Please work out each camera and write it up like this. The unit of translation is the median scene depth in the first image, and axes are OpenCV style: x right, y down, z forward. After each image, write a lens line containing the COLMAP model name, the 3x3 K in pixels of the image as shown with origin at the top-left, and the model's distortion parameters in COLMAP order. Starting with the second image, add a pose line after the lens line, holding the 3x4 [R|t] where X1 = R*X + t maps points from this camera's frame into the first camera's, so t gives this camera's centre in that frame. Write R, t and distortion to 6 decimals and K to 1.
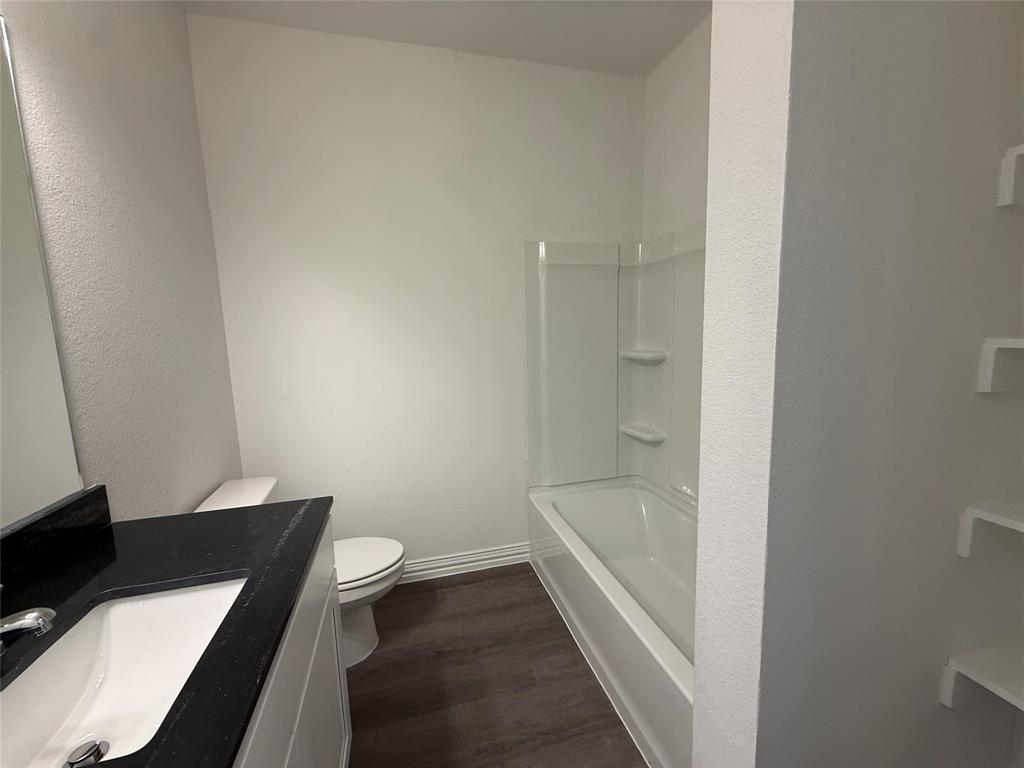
lens RADIAL K [[408.4, 0, 508.9], [0, 408.4, 383.6], [0, 0, 1]] dist [-0.000289, -0.000141]
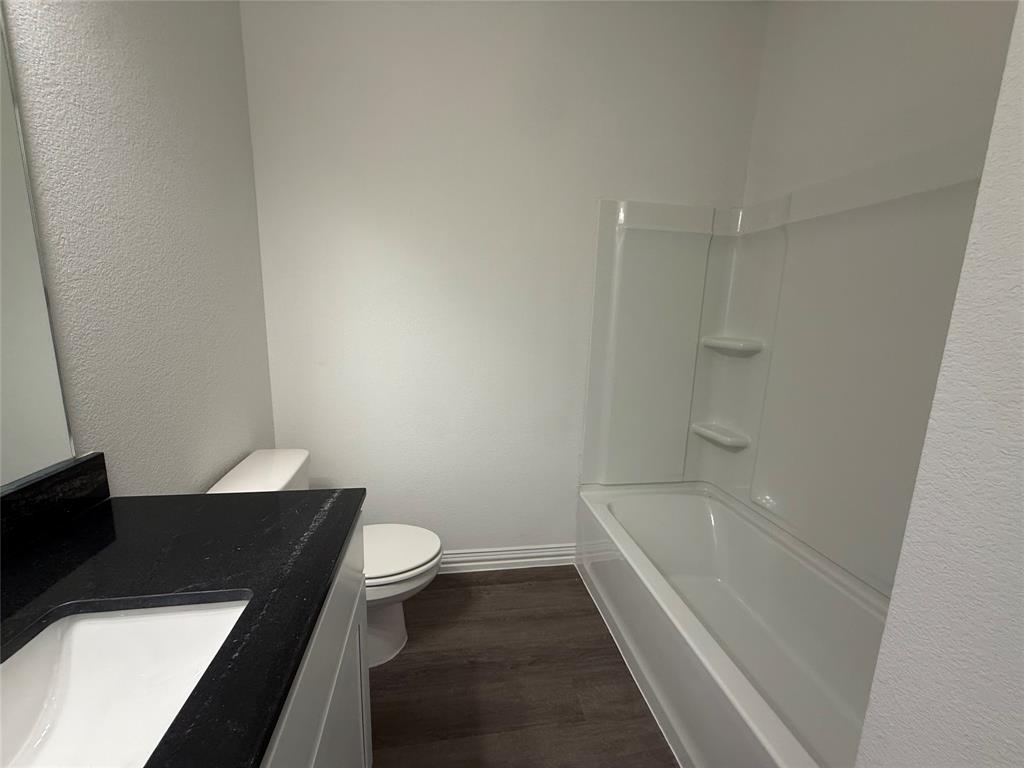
lens RADIAL K [[408.4, 0, 508.9], [0, 408.4, 383.6], [0, 0, 1]] dist [-0.000289, -0.000141]
pose [[0.993146, 0.077804, -0.087218, -0.061572], [-0.073389, 0.995908, 0.052742, 0.001700], [0.090965, -0.045980, 0.994792, 0.148747]]
